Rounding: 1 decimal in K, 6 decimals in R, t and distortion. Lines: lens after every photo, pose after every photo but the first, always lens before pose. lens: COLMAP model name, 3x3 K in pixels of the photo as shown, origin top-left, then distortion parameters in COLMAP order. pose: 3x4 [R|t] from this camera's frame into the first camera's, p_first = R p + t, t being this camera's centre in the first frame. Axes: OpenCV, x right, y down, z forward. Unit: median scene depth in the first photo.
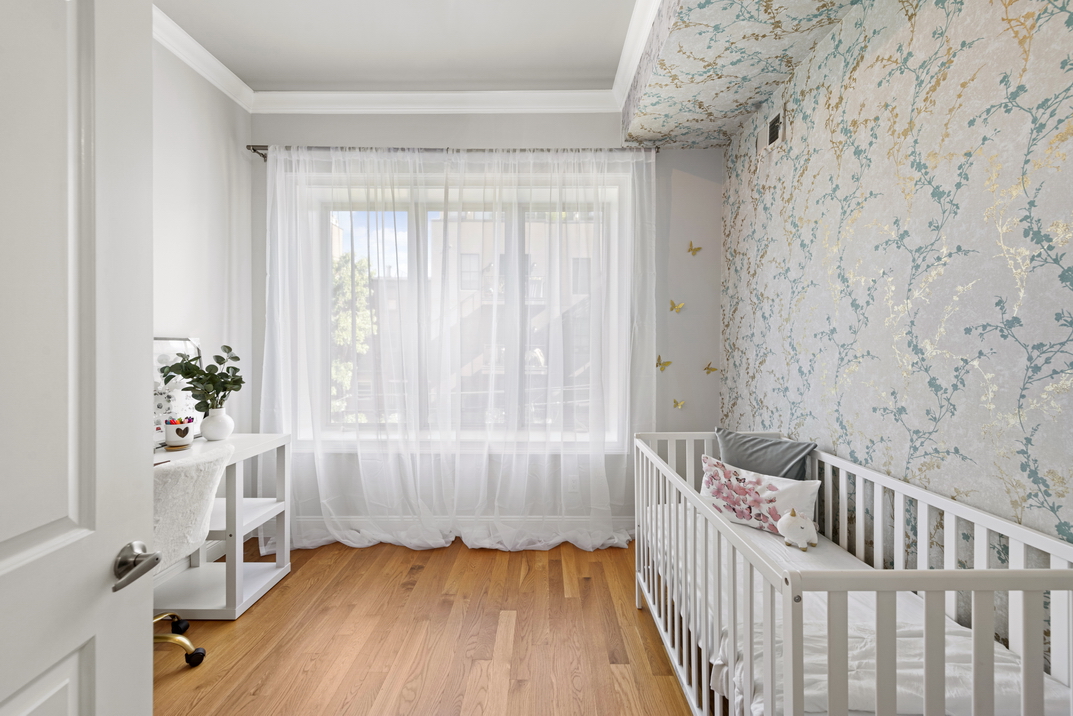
lens RADIAL K [[427.5, 0, 536.6], [0, 427.5, 351.6], [0, 0, 1]] dist [0.013268, -0.003476]
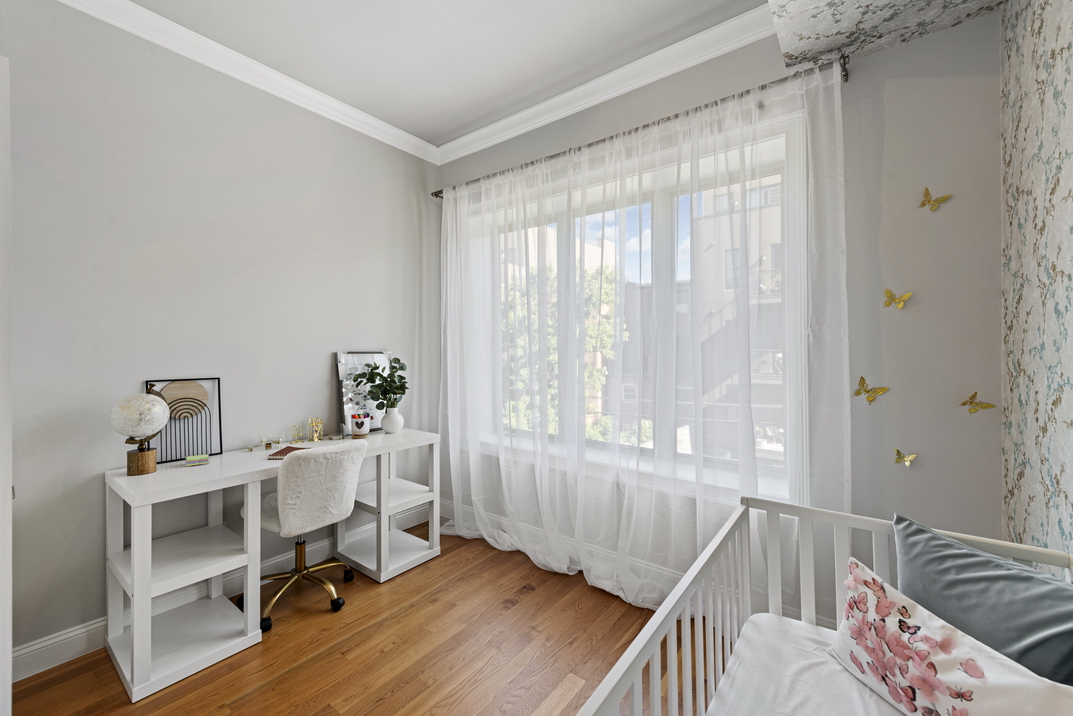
lens RADIAL K [[427.5, 0, 535.2], [0, 427.5, 349.5], [0, 0, 1]] dist [0.013268, -0.003476]
pose [[0.807272, -0.001764, -0.590177, 0.296942], [-0.007037, 0.999896, -0.012613, -0.022923], [0.590138, 0.014335, 0.807175, 0.209457]]
